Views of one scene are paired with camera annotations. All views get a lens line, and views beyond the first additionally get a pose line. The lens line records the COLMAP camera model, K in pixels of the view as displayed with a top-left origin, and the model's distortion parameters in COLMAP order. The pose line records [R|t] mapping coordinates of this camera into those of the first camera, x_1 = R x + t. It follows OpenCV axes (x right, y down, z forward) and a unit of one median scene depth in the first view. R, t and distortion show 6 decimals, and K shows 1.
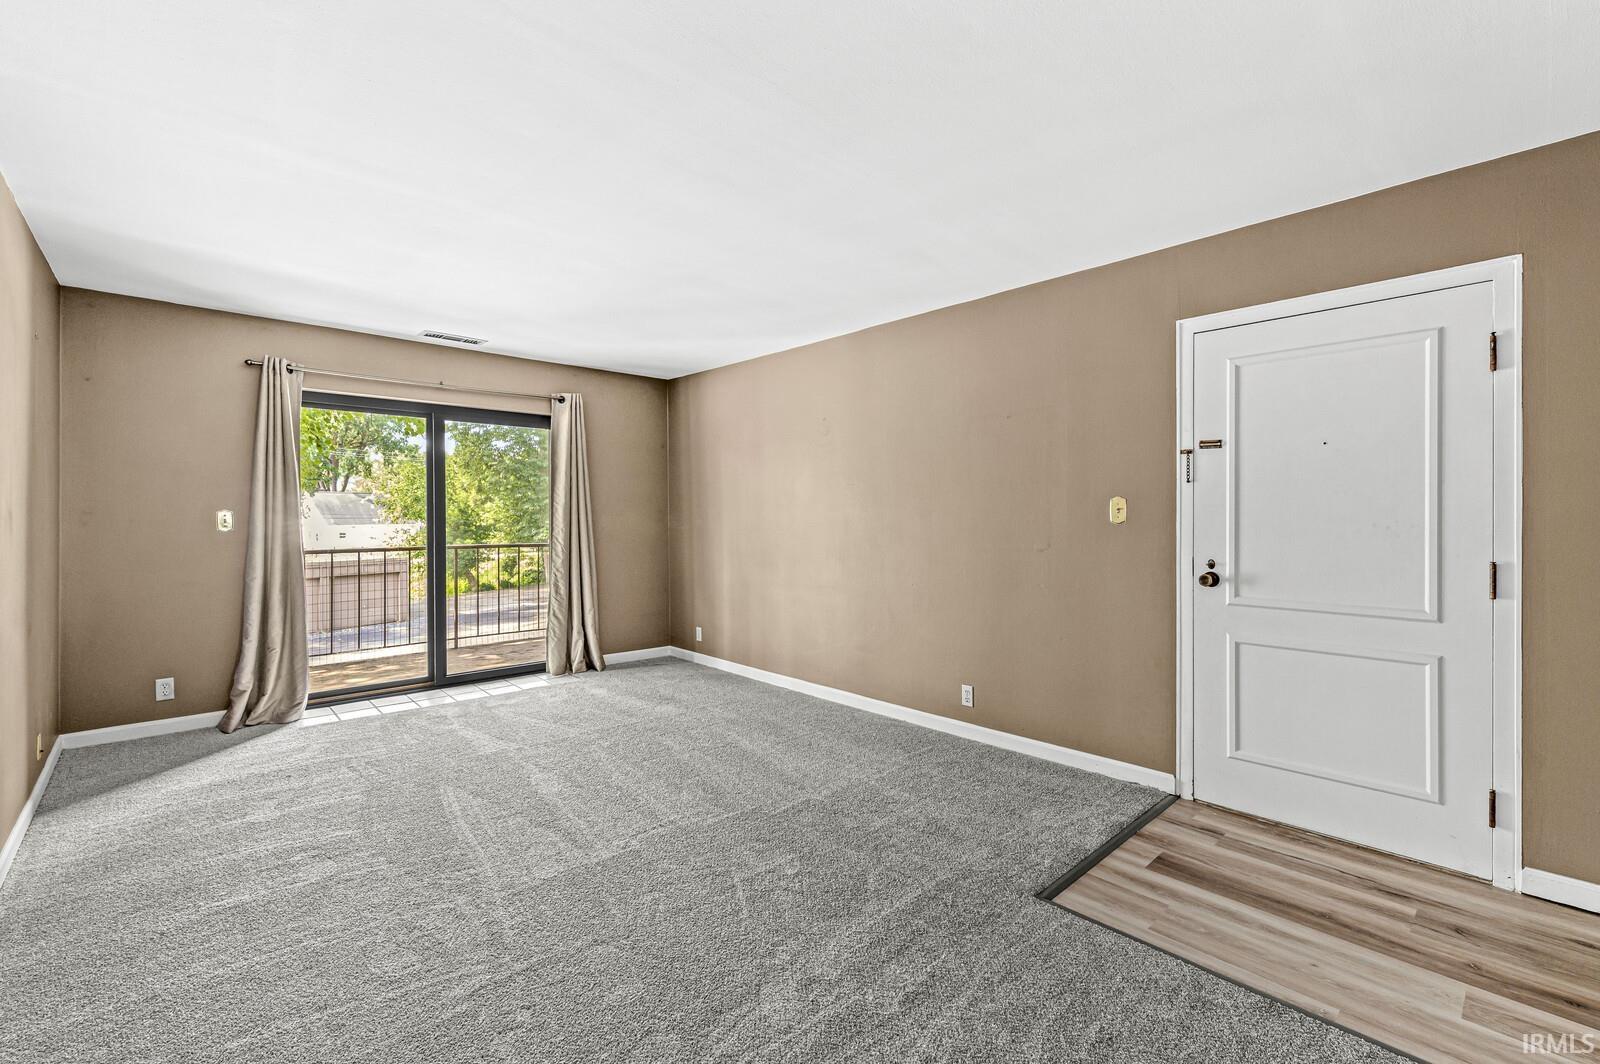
lens RADIAL K [[693.6, 0, 803.9], [0, 693.6, 518.3], [0, 0, 1]] dist [0.004097, -0.001731]
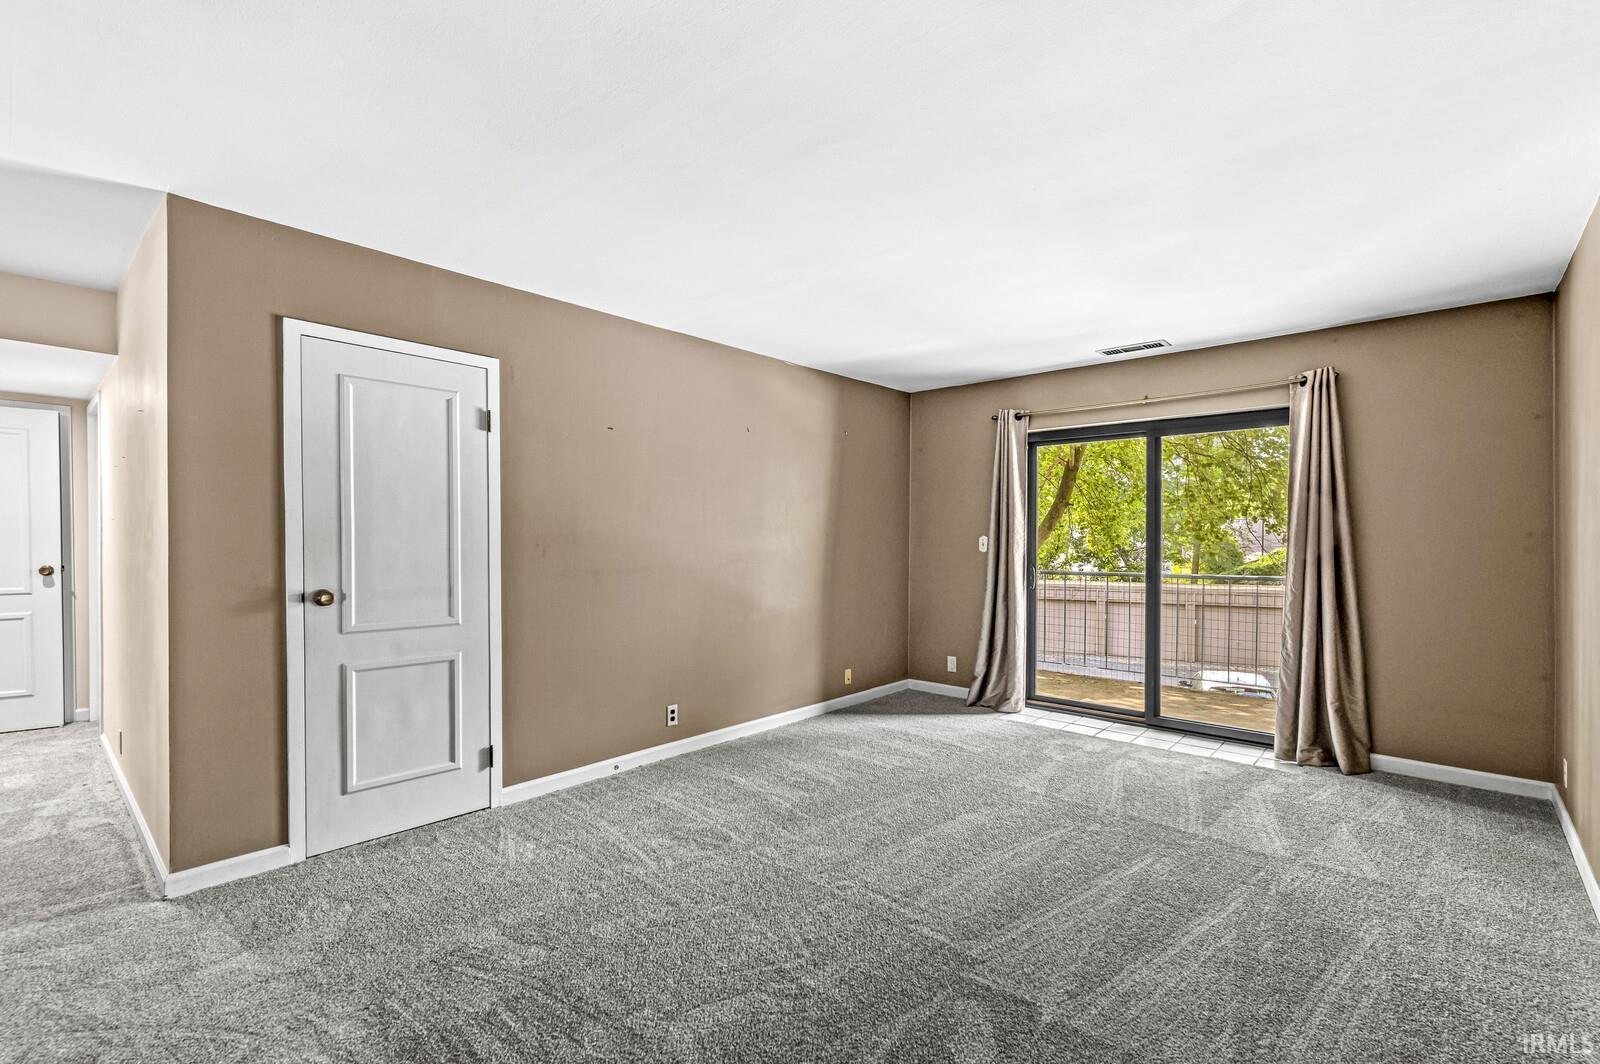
lens RADIAL K [[693.6, 0, 808.1], [0, 693.6, 558.2], [0, 0, 1]] dist [0.004097, -0.001731]
pose [[0.094264, 0.023298, -0.995275, 0.337687], [-0.007974, 0.999712, 0.022647, 0.000696], [0.995515, 0.005801, 0.094422, 0.437144]]
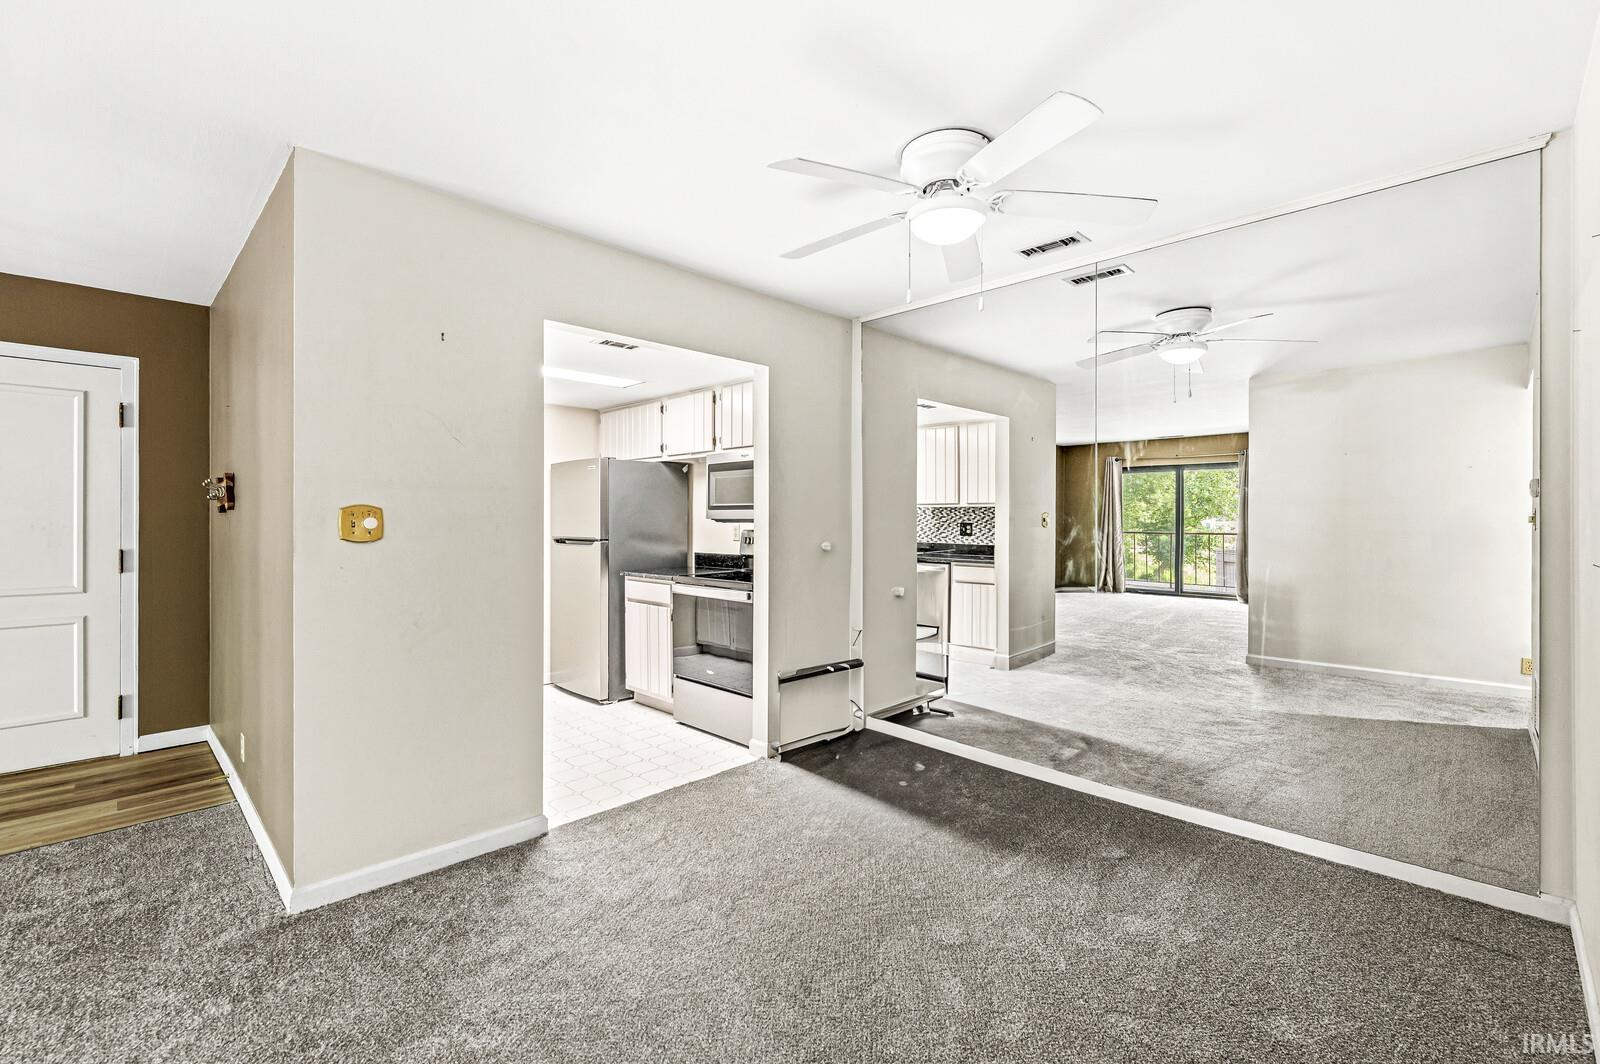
lens RADIAL K [[693.6, 0, 795.7], [0, 693.6, 516.9], [0, 0, 1]] dist [0.004097, -0.001731]
pose [[-0.037984, 0.006556, 0.999257, -0.283127], [0.002145, 0.999977, -0.006479, 0.001203], [-0.999276, 0.001898, -0.037997, -0.205542]]
